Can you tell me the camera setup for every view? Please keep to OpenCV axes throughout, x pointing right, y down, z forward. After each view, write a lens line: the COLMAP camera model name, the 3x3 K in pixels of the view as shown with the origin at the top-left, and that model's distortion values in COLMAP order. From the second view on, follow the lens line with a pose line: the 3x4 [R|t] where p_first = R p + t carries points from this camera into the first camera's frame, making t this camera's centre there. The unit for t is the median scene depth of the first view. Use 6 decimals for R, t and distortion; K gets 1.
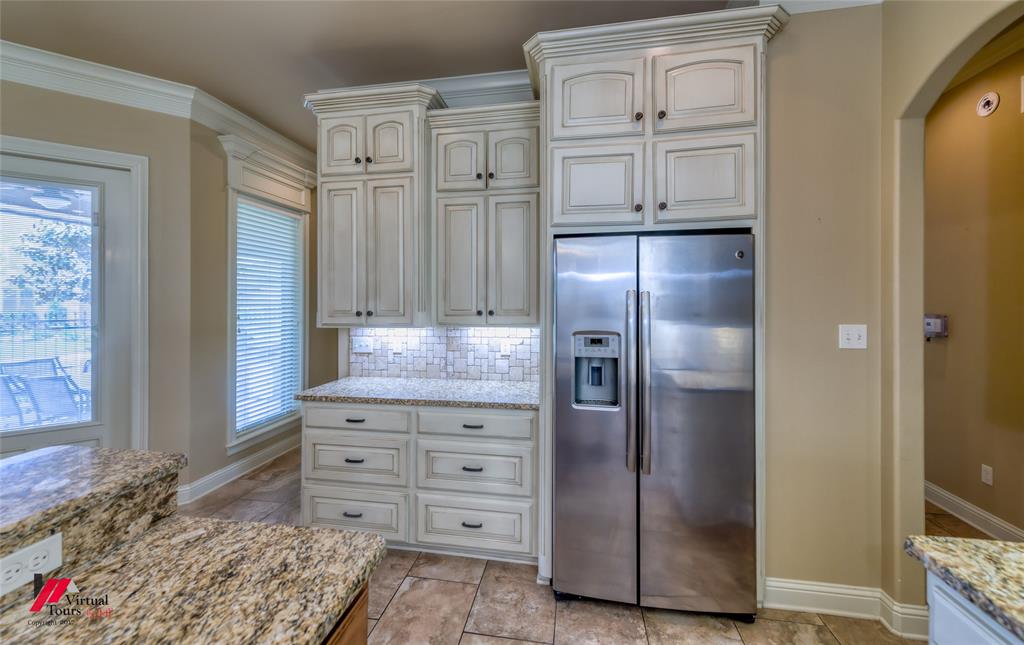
lens RADIAL K [[402.8, 0, 509.3], [0, 402.8, 305.1], [0, 0, 1]] dist [0.007417, -0.000268]
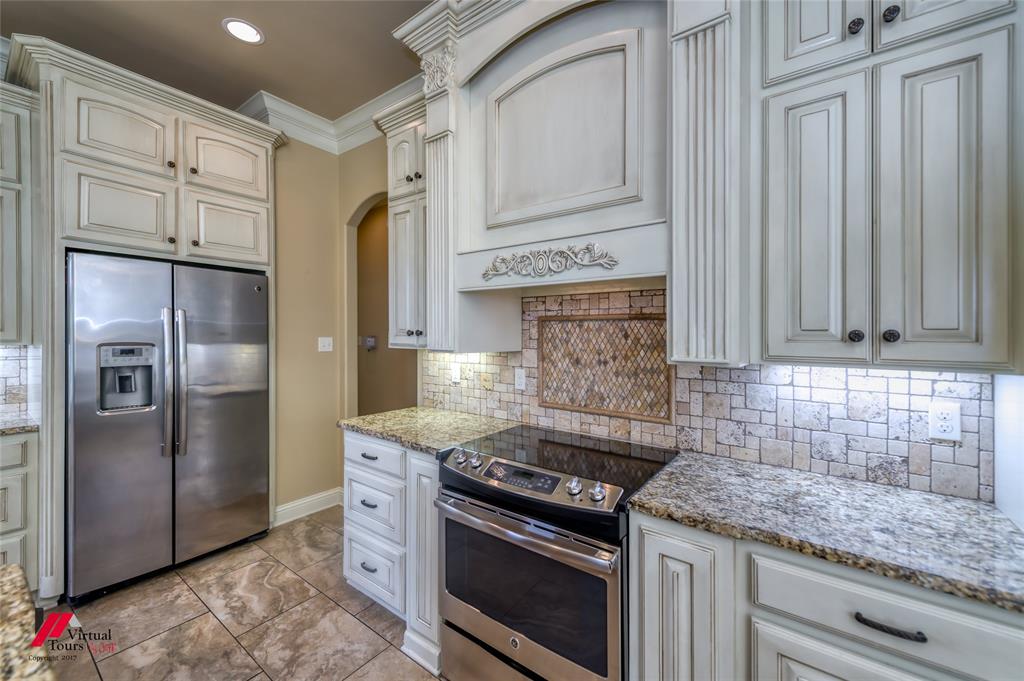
lens RADIAL K [[404.8, 0, 516.1], [0, 404.8, 343.5], [0, 0, 1]] dist [0.015017, -0.005222]
pose [[0.445888, -0.009639, 0.895037, -0.314650], [-0.002570, 0.999924, 0.012050, 0.049974], [-0.895085, -0.007673, 0.445829, -0.467311]]
